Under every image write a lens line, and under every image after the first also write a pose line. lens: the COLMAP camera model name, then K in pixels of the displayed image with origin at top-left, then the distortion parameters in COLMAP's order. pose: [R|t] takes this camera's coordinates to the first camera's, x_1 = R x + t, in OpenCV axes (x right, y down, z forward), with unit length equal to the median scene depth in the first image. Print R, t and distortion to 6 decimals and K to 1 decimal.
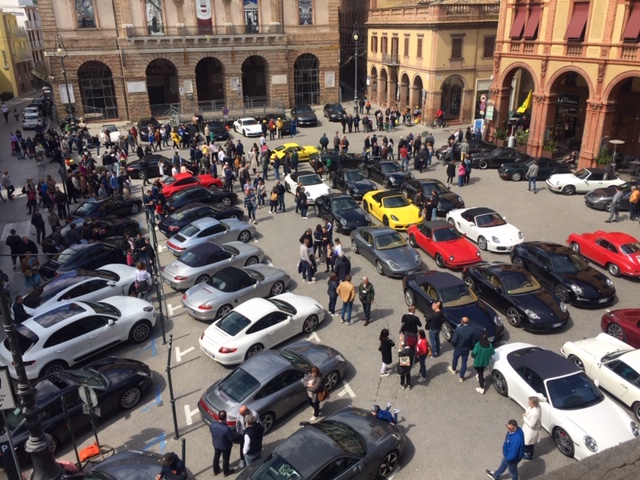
lens RADIAL K [[540.5, 0, 322.4], [0, 540.5, 242.8], [0, 0, 1]] dist [0.070560, -0.017126]
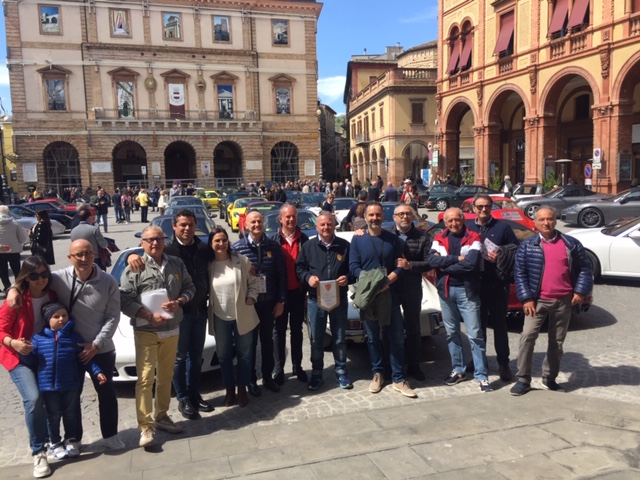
lens RADIAL K [[540.5, 0, 317.3], [0, 540.5, 238.7], [0, 0, 1]] dist [0.070560, -0.017126]
pose [[0.993621, 0.006149, -0.112605, 0.159356], [-0.035803, 0.964054, -0.263284, 0.085126], [0.106938, 0.265636, 0.958124, 0.137992]]
